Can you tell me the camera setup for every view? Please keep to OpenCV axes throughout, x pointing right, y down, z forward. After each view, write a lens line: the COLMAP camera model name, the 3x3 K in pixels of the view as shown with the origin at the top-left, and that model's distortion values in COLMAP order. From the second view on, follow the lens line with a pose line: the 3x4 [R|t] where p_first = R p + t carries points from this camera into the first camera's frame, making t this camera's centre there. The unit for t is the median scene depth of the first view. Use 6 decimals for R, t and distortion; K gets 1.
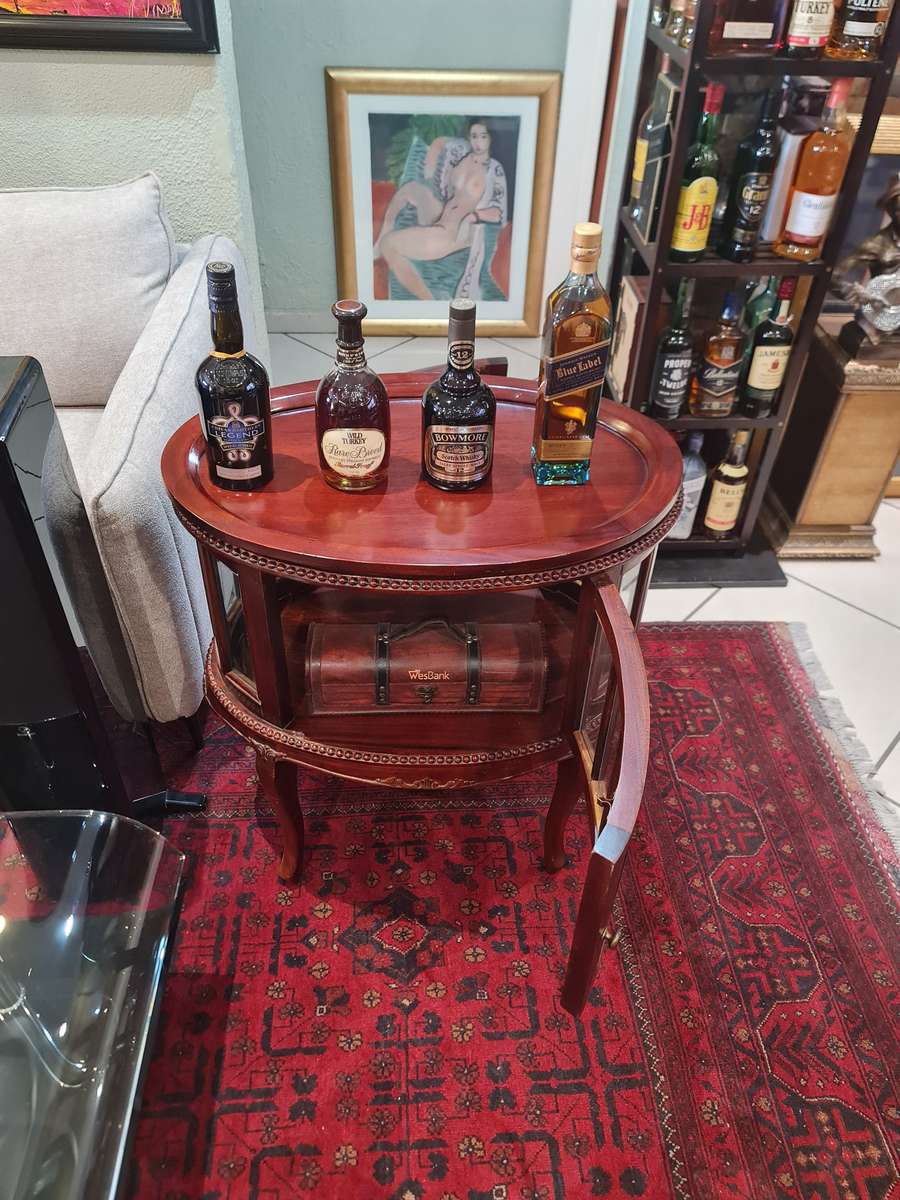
lens RADIAL K [[886.2, 0, 453.9], [0, 886.2, 592.9], [0, 0, 1]] dist [0.074816, -0.073420]
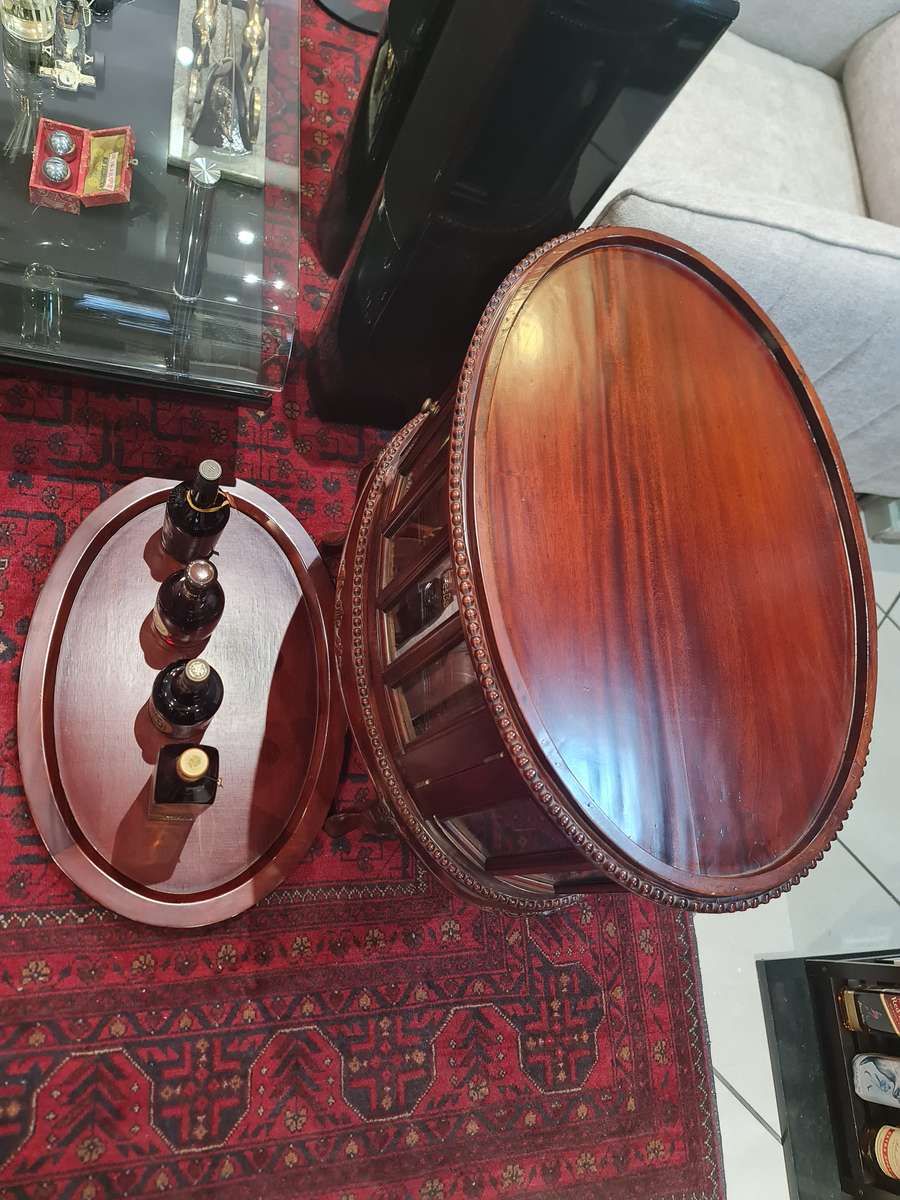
lens RADIAL K [[886.2, 0, 447.5], [0, 886.2, 601.4], [0, 0, 1]] dist [0.074816, -0.073420]
pose [[0.006982, 0.937938, -0.346733, 0.201336], [-0.880950, 0.169837, 0.441682, -0.204723], [0.473159, 0.302371, 0.827462, 0.260442]]
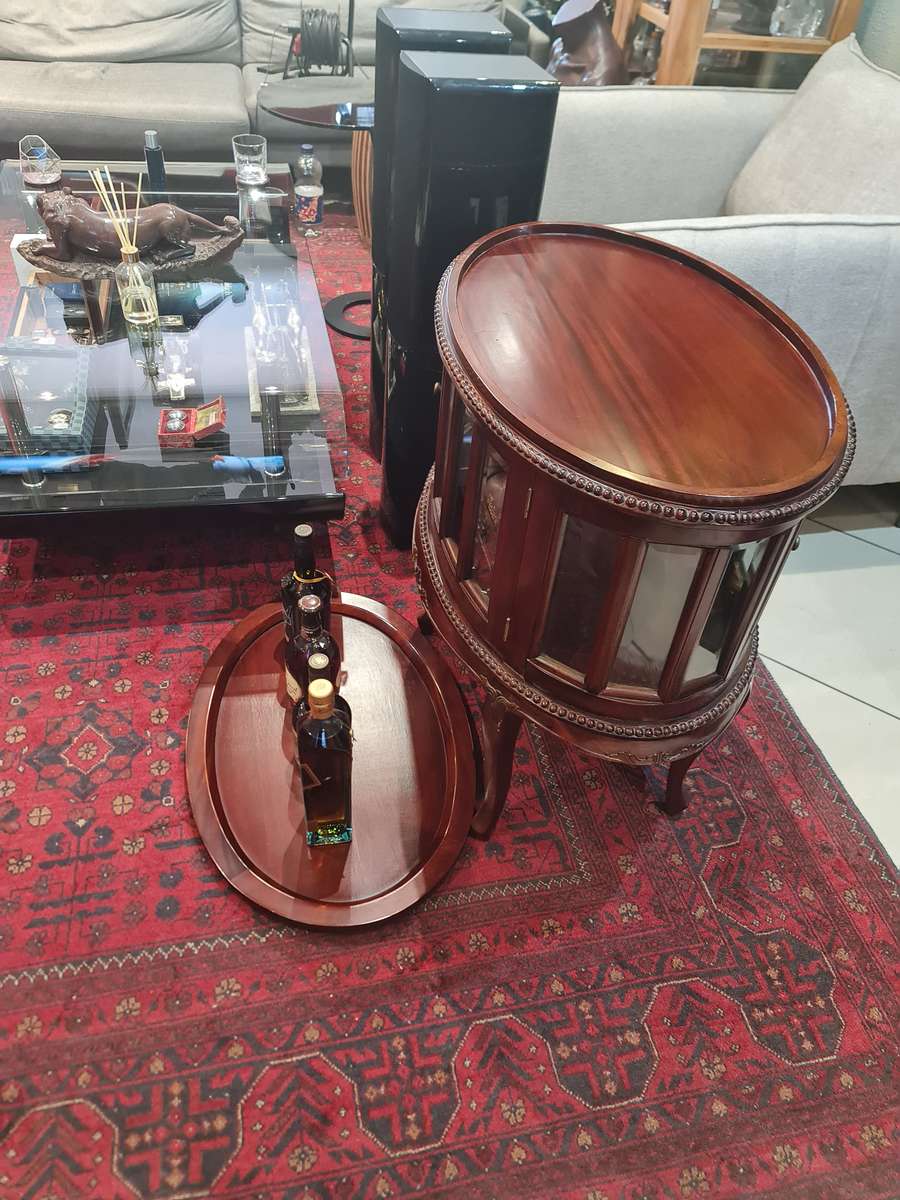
lens RADIAL K [[889.7, 0, 440.4], [0, 889.7, 601.2], [0, 0, 1]] dist [0.072722, -0.058338]
pose [[0.147403, 0.666946, -0.730380, 0.584272], [-0.694212, 0.595757, 0.403911, -0.157857], [0.704515, 0.447501, 0.550818, 0.362712]]
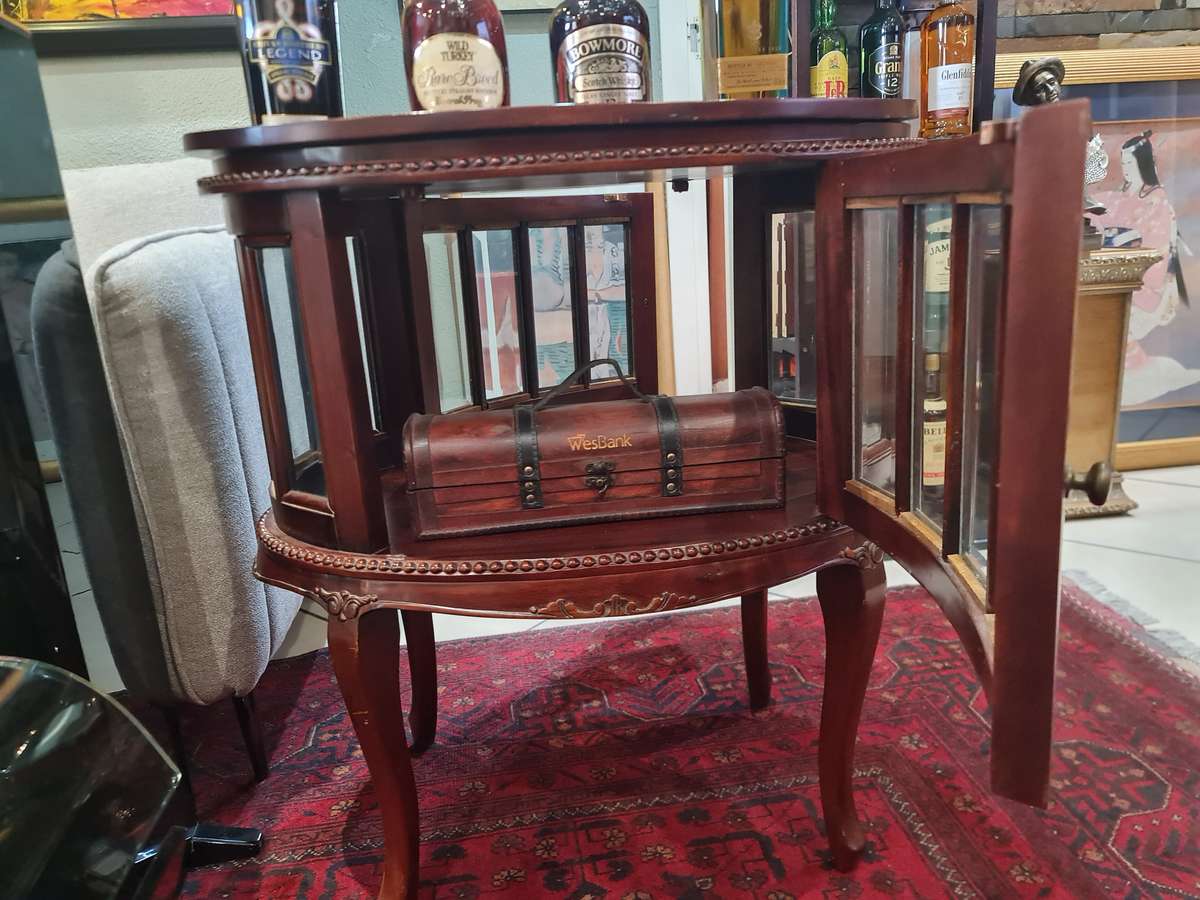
lens RADIAL K [[886.2, 0, 609.2], [0, 886.2, 449.0], [0, 0, 1]] dist [0.074816, -0.073420]
pose [[0.993300, -0.108100, 0.040854, -0.037370], [0.115073, 0.892736, -0.435638, 0.295497], [0.010621, 0.437420, 0.899194, 0.334918]]
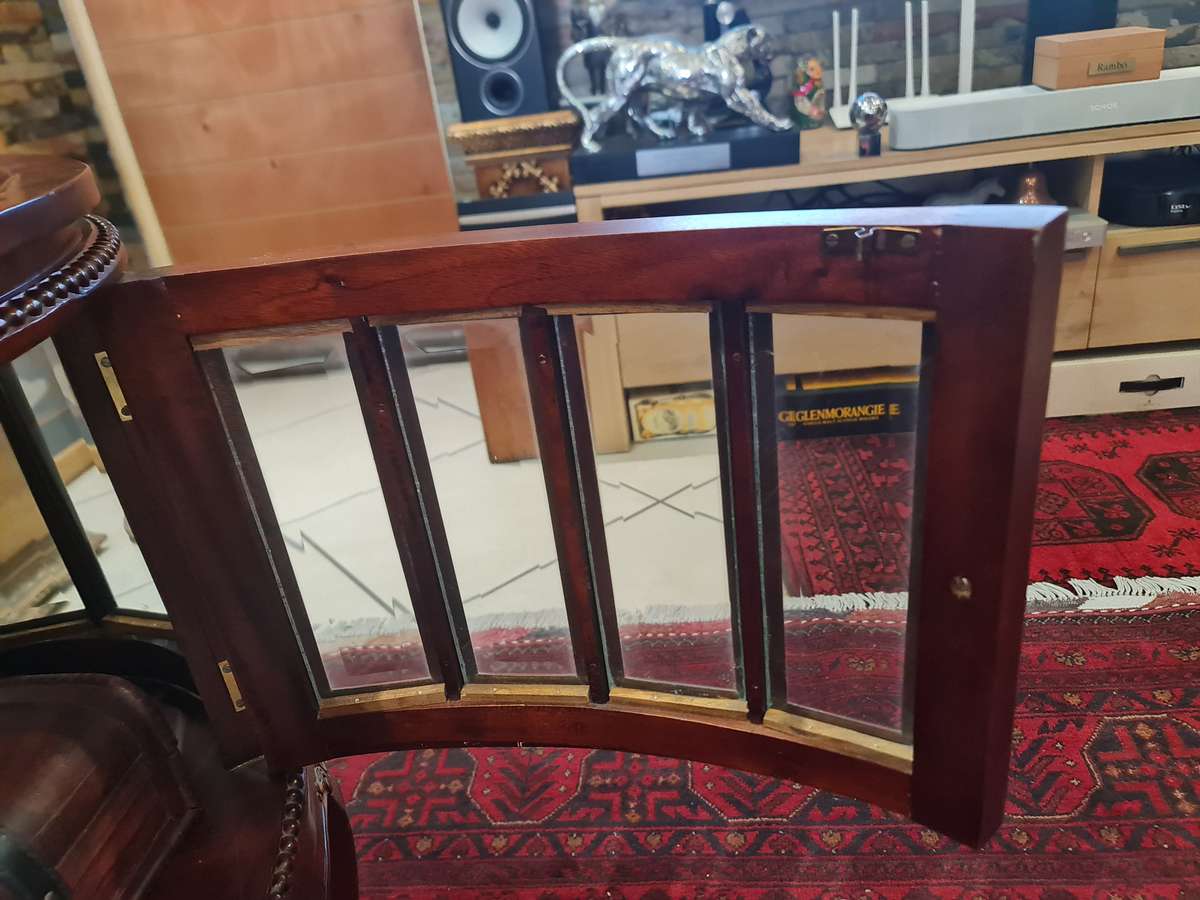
lens RADIAL K [[886.2, 0, 596.7], [0, 886.2, 468.1], [0, 0, 1]] dist [0.074816, -0.073420]
pose [[0.137315, -0.492004, 0.859696, -0.118518], [0.738784, 0.629004, 0.241976, 0.059064], [-0.659805, 0.601902, 0.449856, 0.502259]]
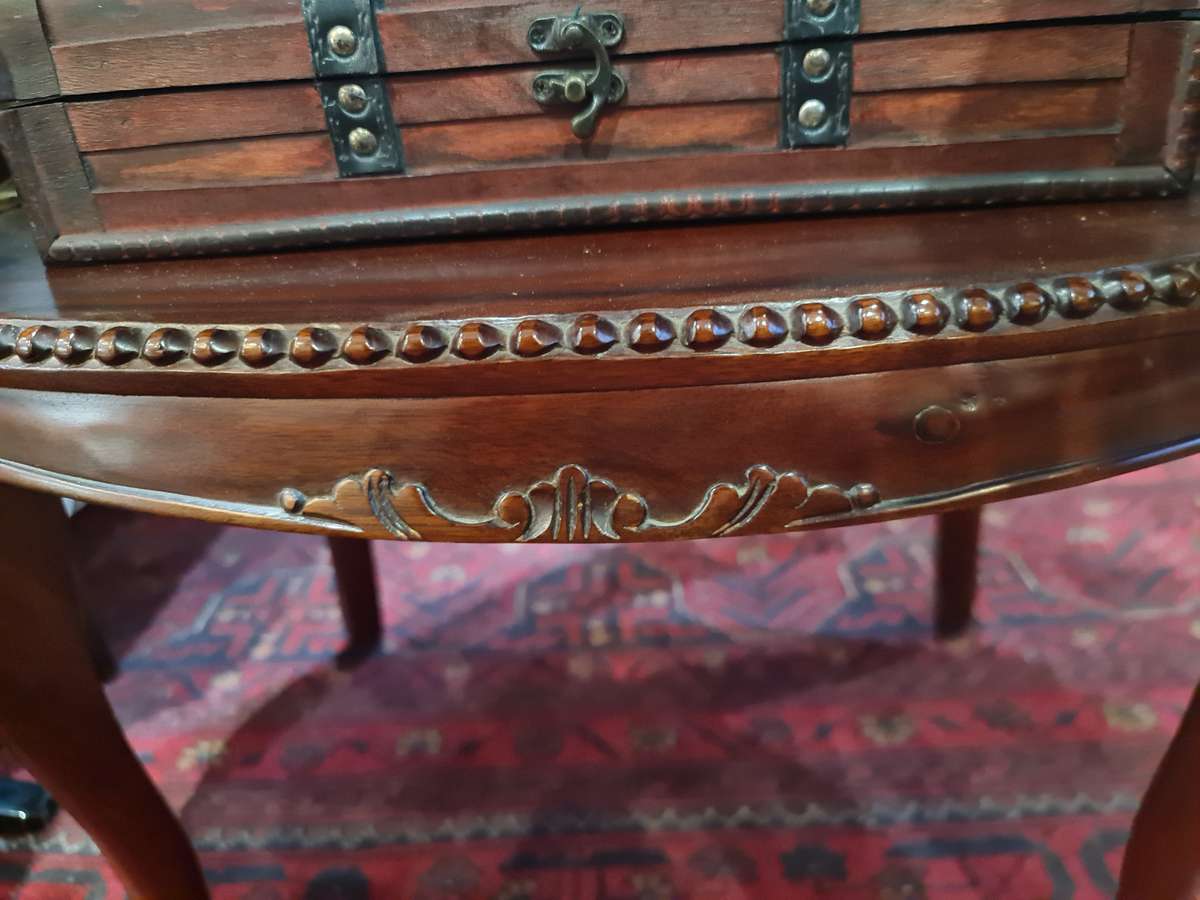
lens RADIAL K [[927.9, 0, 609.9], [0, 927.9, 451.5], [0, 0, 1]] dist [-0.004099, -0.001967]
pose [[0.990073, -0.057249, -0.128365, -0.001313], [0.025397, 0.971122, -0.237226, 0.192199], [0.138239, 0.231611, 0.962936, 0.655445]]
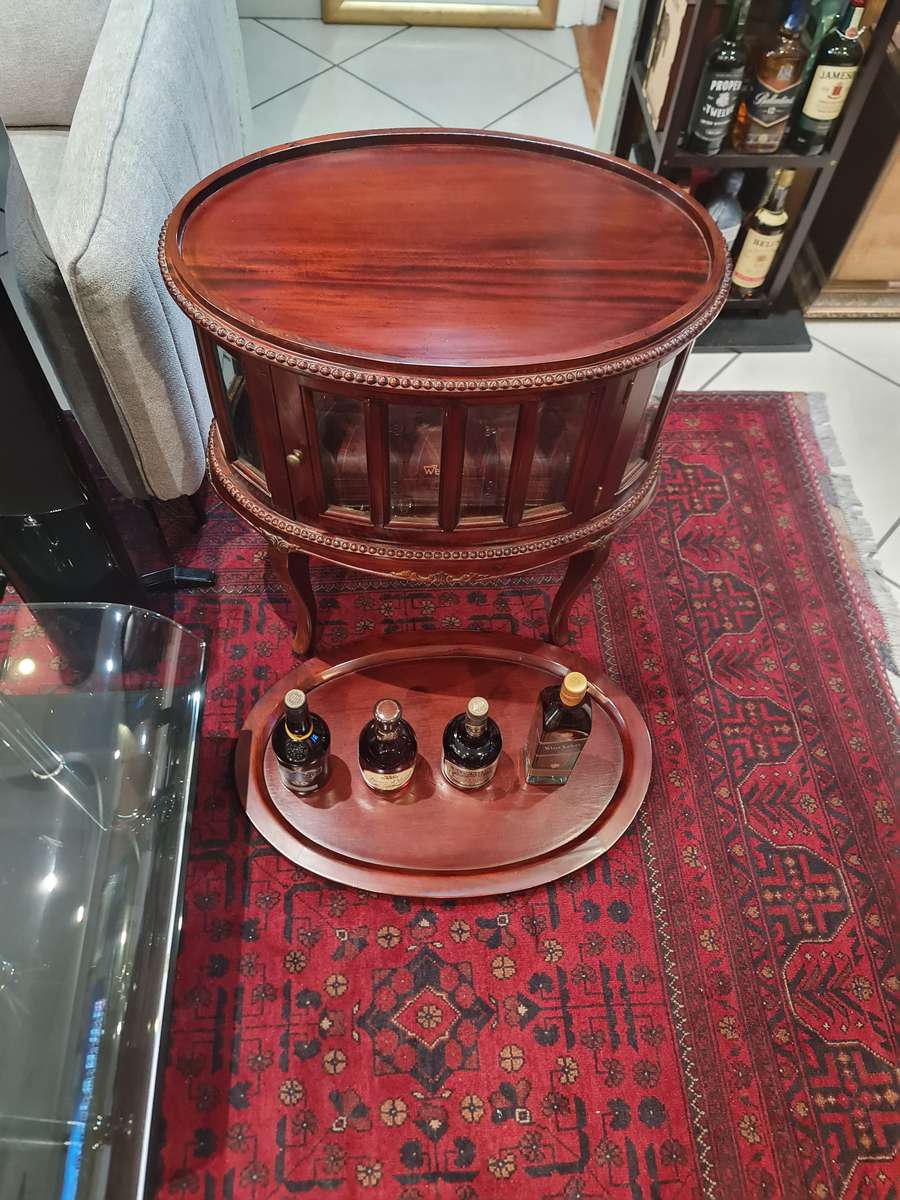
lens RADIAL K [[886.2, 0, 452.3], [0, 886.2, 607.2], [0, 0, 1]] dist [0.074816, -0.073420]
pose [[0.999791, 0.008255, 0.018729, -0.028698], [-0.013571, 0.952352, 0.304698, -0.045422], [-0.015321, -0.304889, 0.952265, 0.028423]]
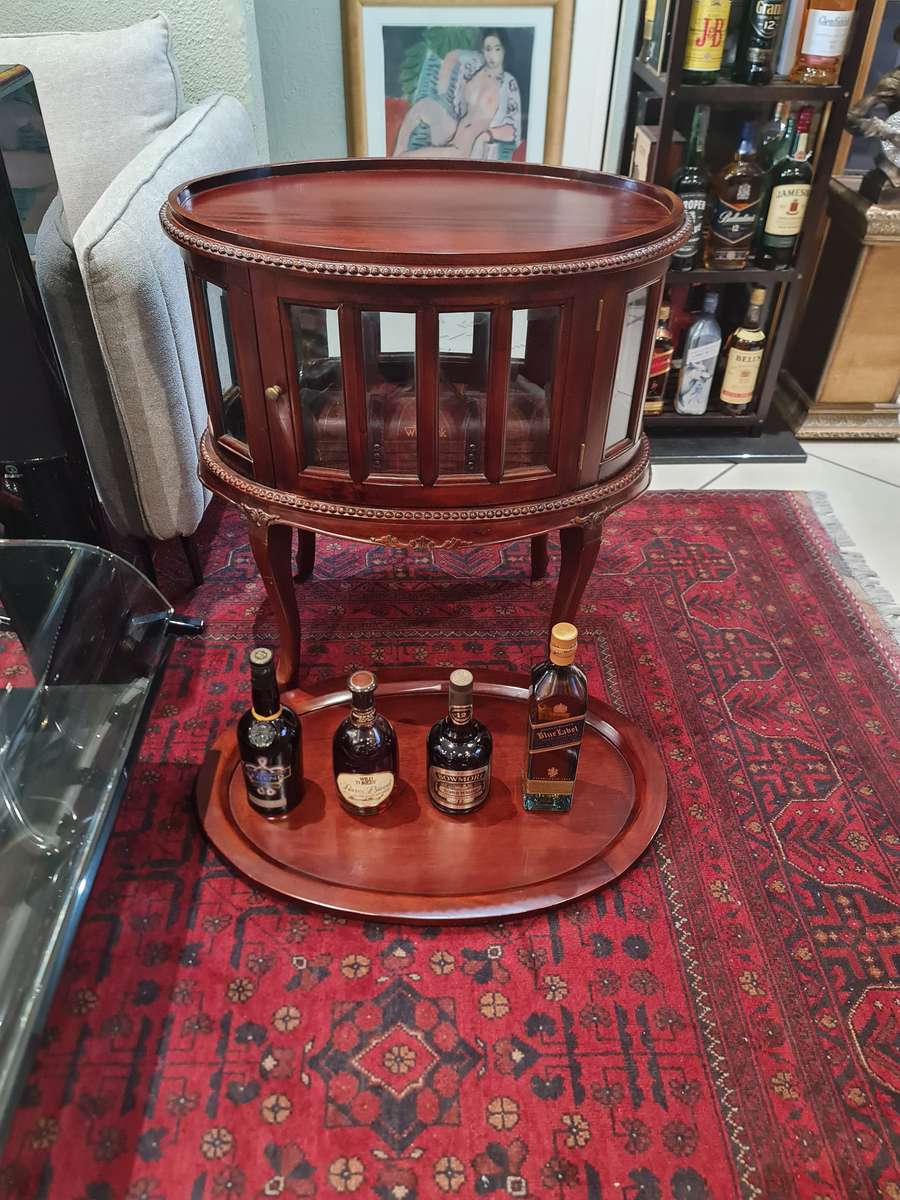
lens RADIAL K [[886.2, 0, 440.9], [0, 886.2, 606.9], [0, 0, 1]] dist [0.074816, -0.073420]
pose [[0.999285, 0.006169, -0.037301, 0.020022], [-0.007392, 0.999437, -0.032740, 0.246861], [0.037078, 0.032993, 0.998768, 0.032866]]
